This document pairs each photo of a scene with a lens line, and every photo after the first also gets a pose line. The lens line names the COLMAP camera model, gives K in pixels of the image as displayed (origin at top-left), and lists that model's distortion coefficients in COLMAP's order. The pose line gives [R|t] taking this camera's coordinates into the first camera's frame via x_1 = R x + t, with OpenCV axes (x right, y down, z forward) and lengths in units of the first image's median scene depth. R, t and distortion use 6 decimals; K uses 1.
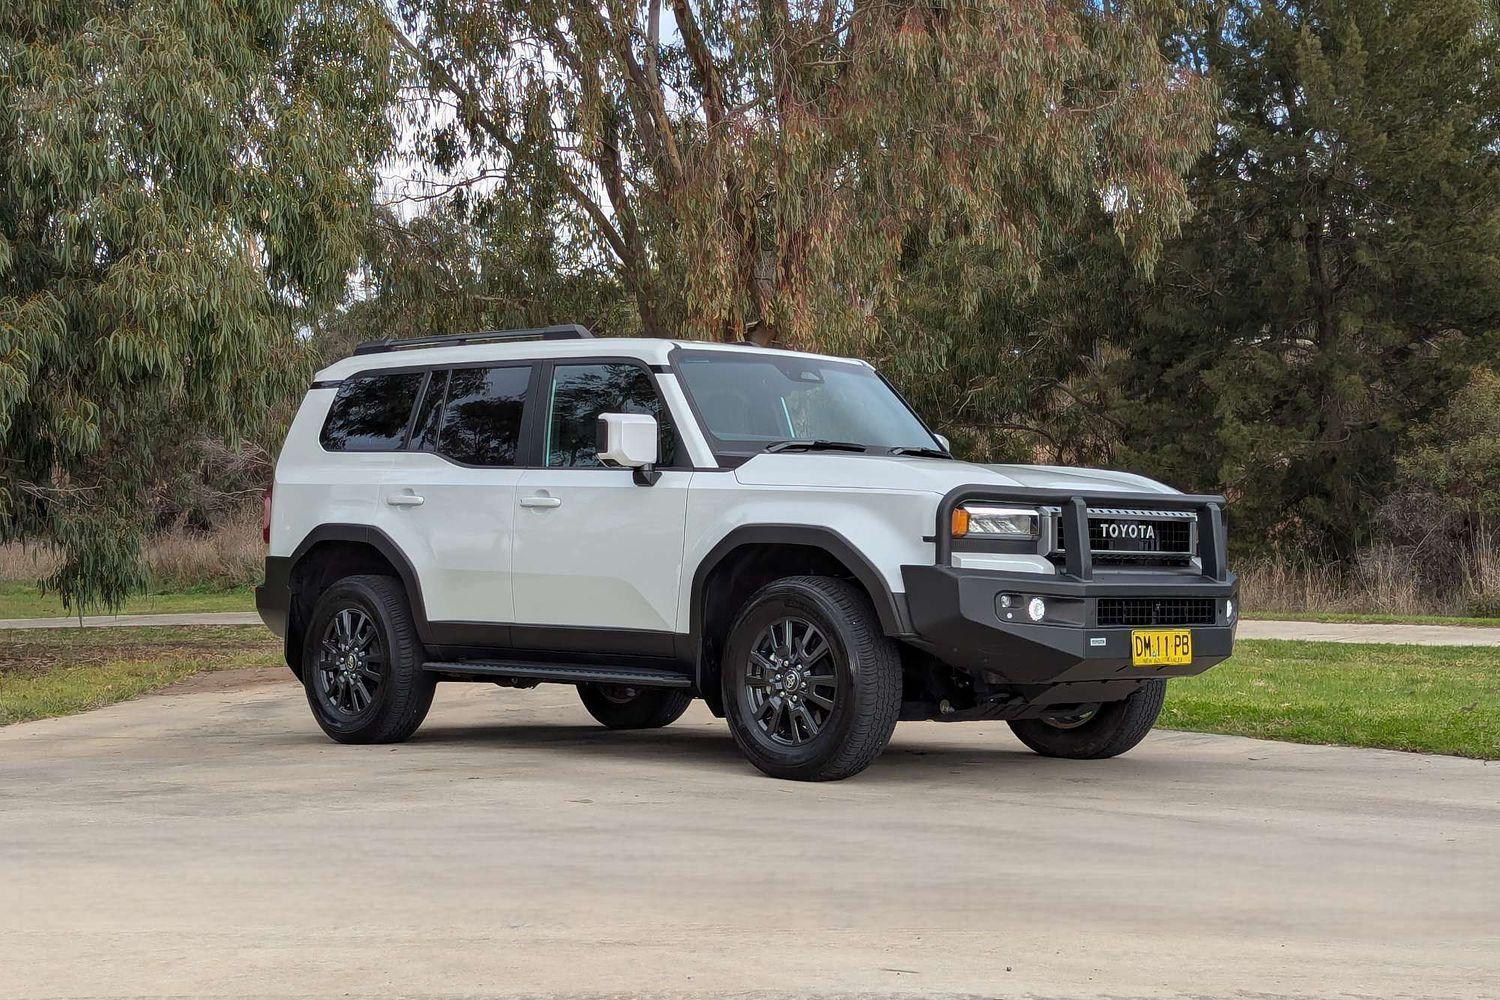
lens RADIAL K [[2728.3, 0, 750.0], [0, 2728.3, 500.0], [0, 0, 1]] dist [-0.000268, 0.158836]
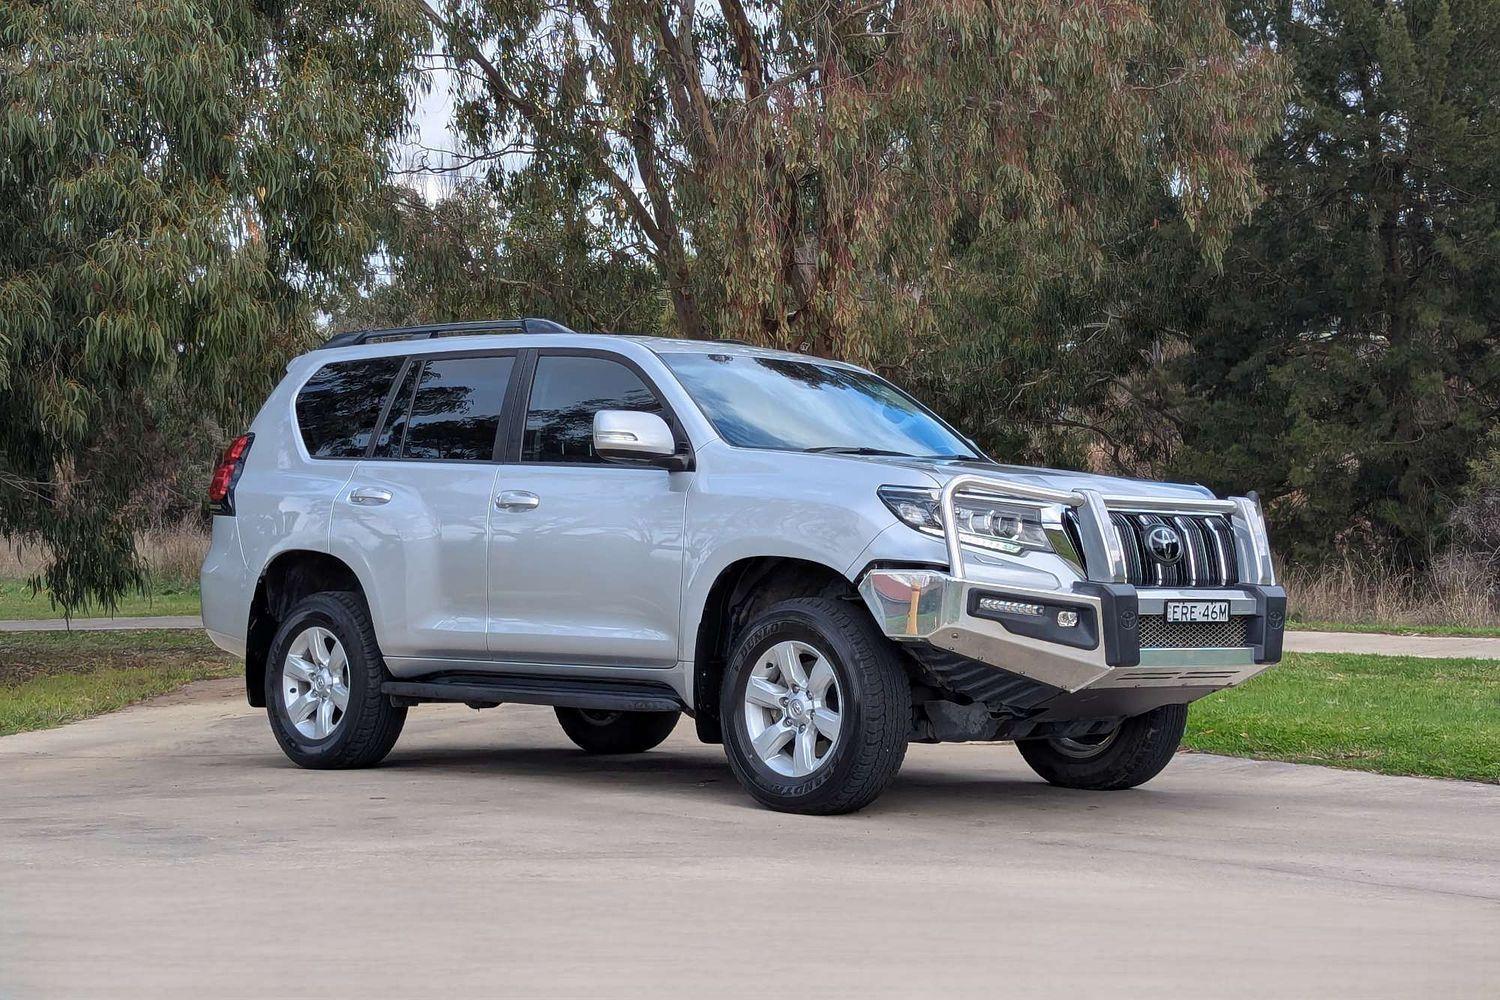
lens RADIAL K [[2724.3, 0, 808.8], [0, 2724.3, 505.7], [0, 0, 1]] dist [0.090726, -0.330744]
pose [[0.999963, 0.008098, 0.003057, 0.003812], [-0.008111, 0.999958, 0.004259, -0.001764], [-0.003023, -0.004283, 0.999986, 0.055190]]
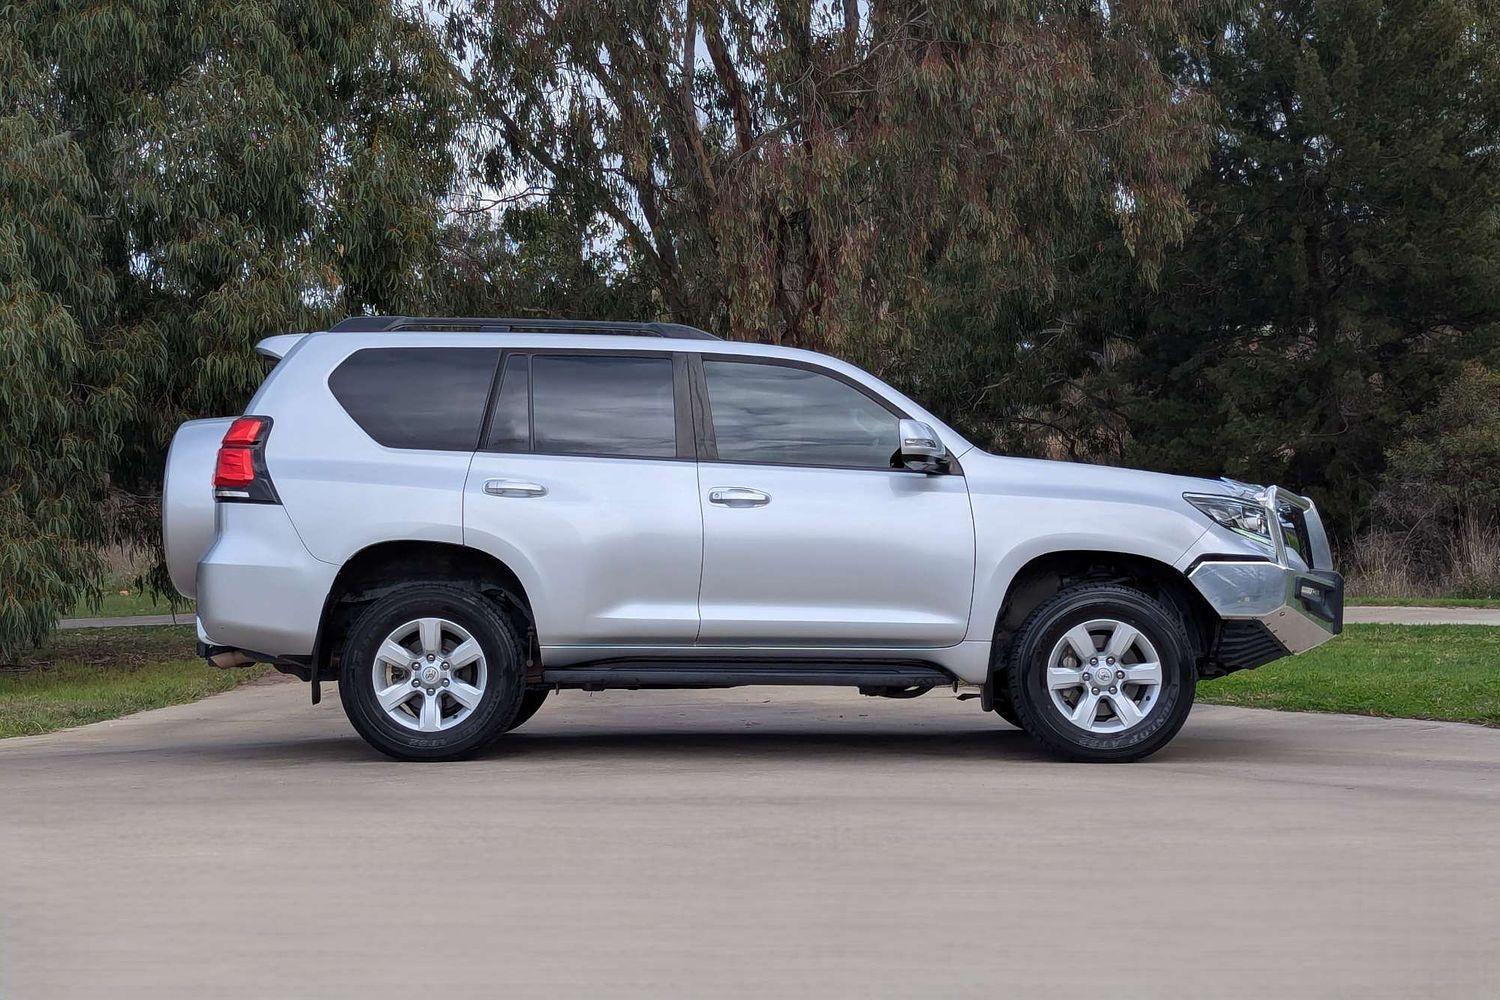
lens RADIAL K [[3016.7, 0, 750.0], [0, 3016.7, 500.0], [0, 0, 1]] dist [0.050647, -0.018765]
pose [[0.999914, -0.011906, 0.005588, -0.018577], [0.011864, 0.999902, 0.007480, -0.007643], [-0.005676, -0.007413, 0.999956, -0.173781]]
